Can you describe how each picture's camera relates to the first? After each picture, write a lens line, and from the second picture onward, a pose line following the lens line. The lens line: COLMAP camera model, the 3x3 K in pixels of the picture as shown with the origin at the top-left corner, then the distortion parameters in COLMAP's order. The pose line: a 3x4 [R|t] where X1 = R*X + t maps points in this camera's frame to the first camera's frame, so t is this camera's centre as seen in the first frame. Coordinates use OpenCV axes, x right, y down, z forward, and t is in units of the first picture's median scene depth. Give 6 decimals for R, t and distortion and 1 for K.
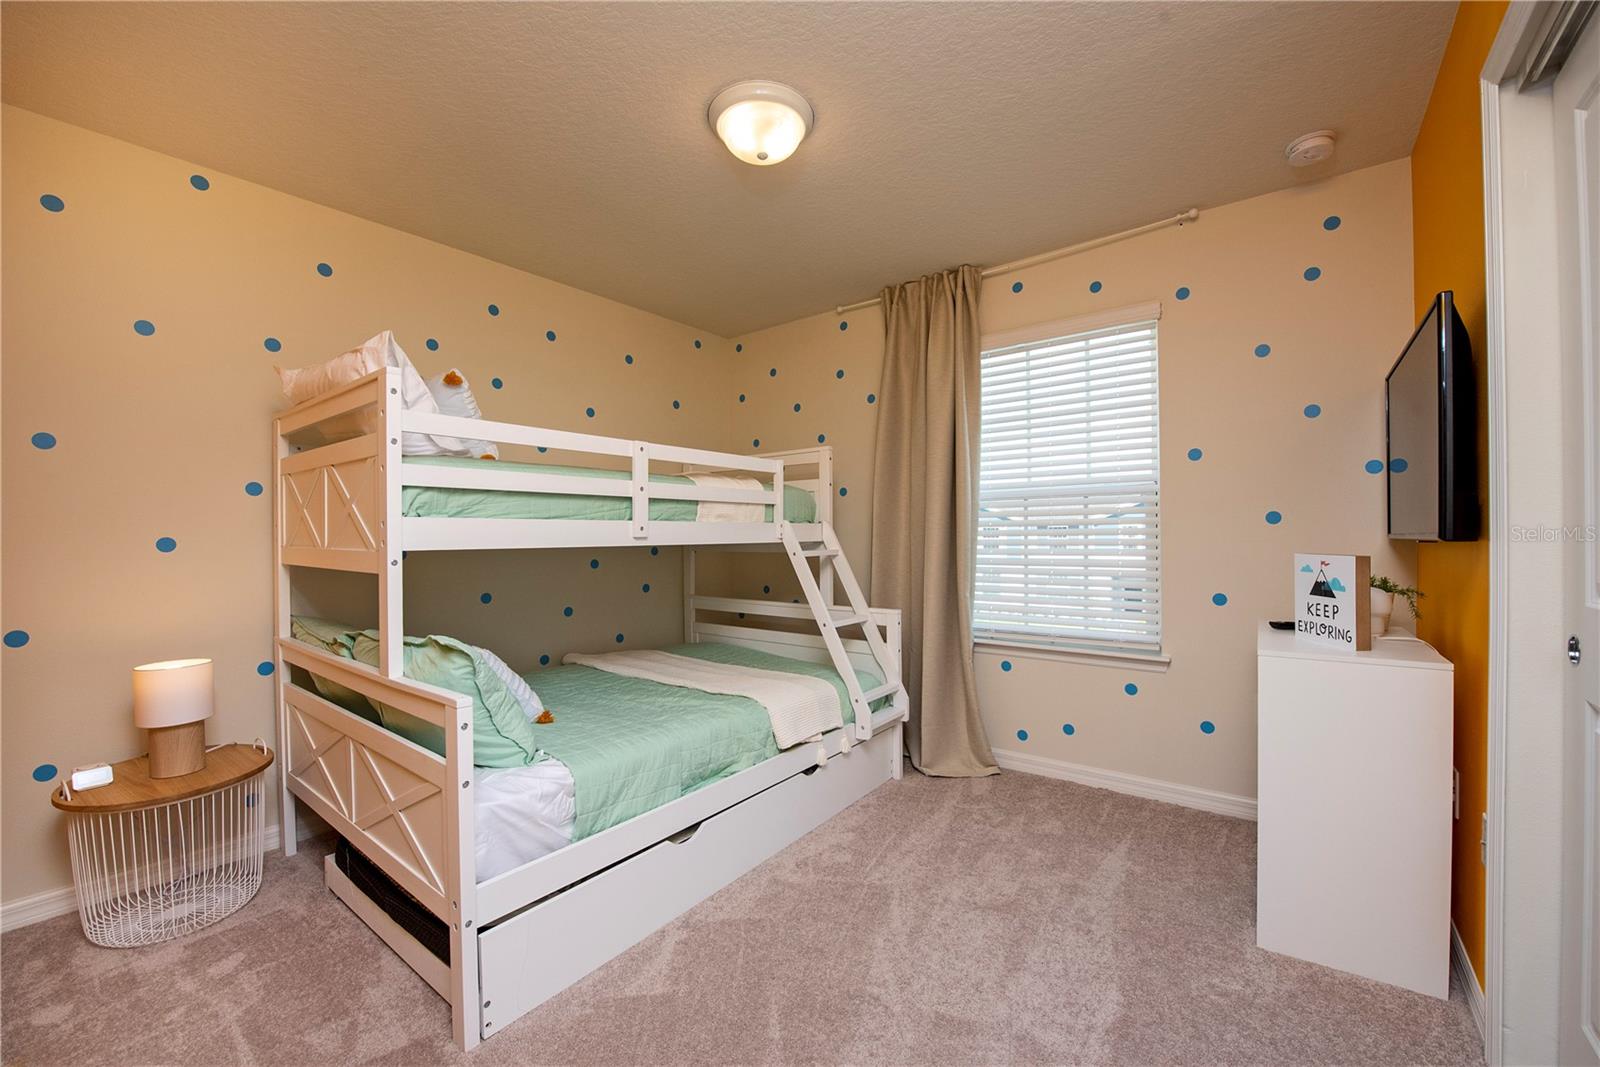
lens RADIAL K [[630.5, 0, 807.3], [0, 630.5, 535.9], [0, 0, 1]] dist [-0.013883, -0.004507]
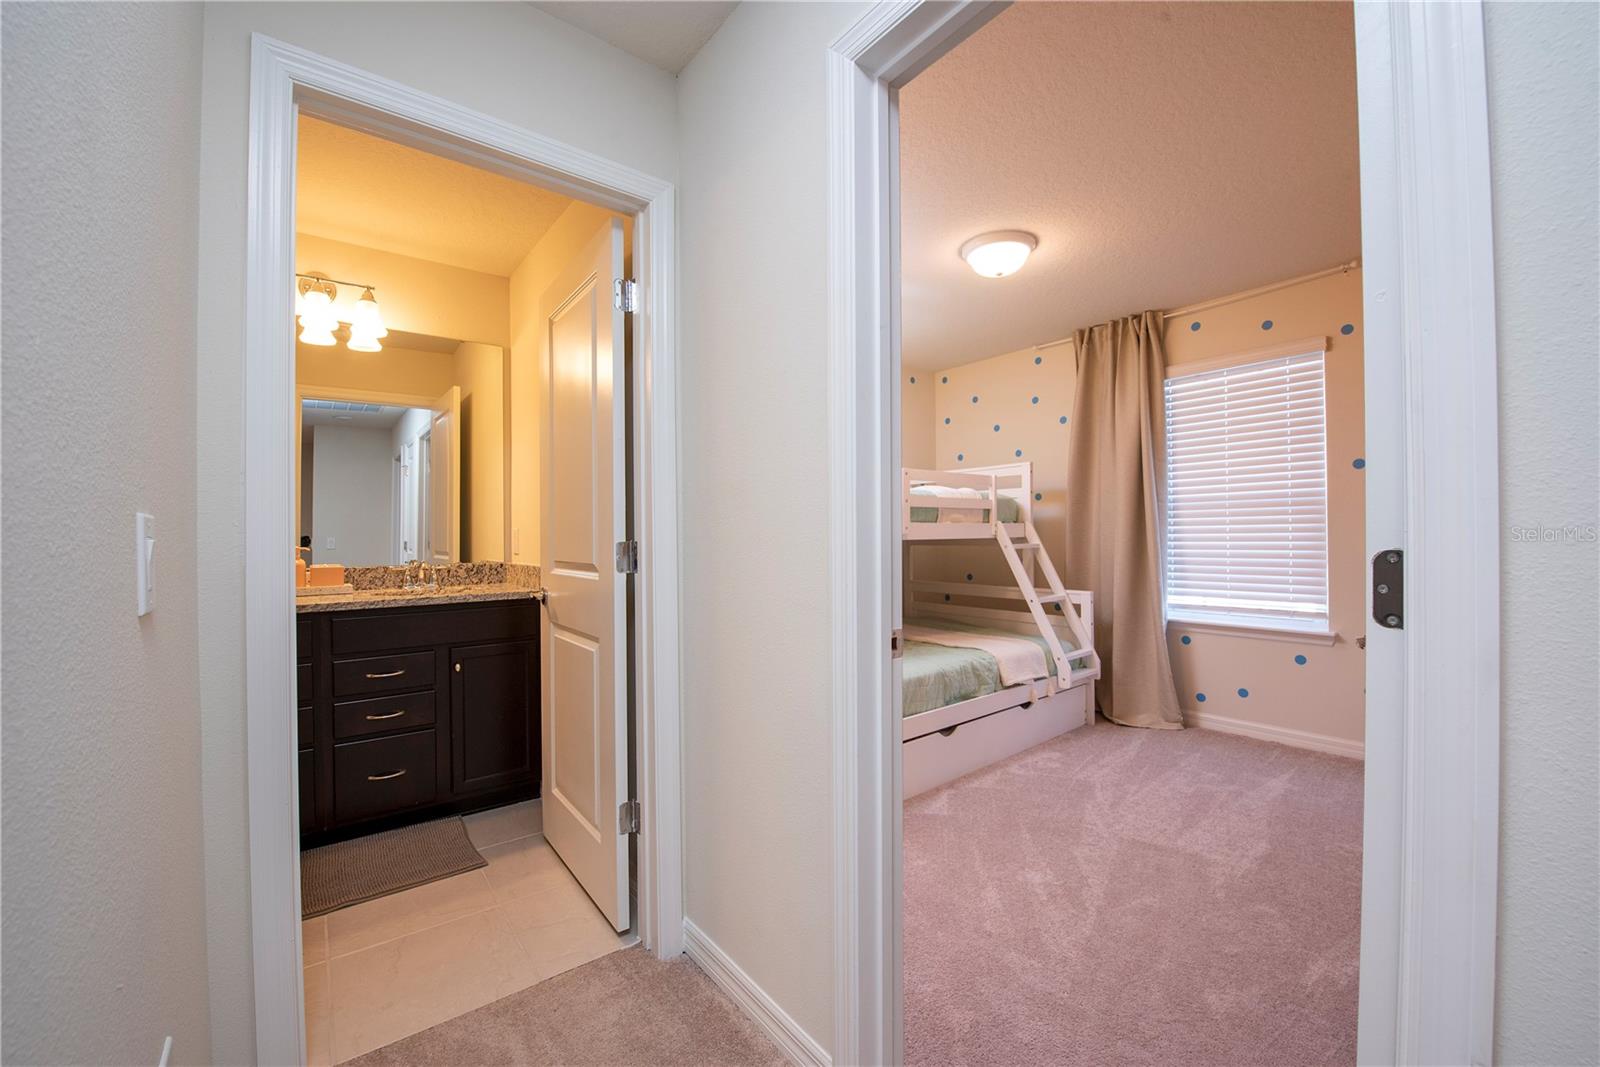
lens RADIAL K [[630.5, 0, 807.3], [0, 630.5, 535.9], [0, 0, 1]] dist [-0.013883, -0.004507]
pose [[0.970281, -0.004364, -0.241940, -0.108133], [0.005320, 0.999980, 0.003300, -0.000530], [0.241921, -0.004489, 0.970286, -0.380209]]
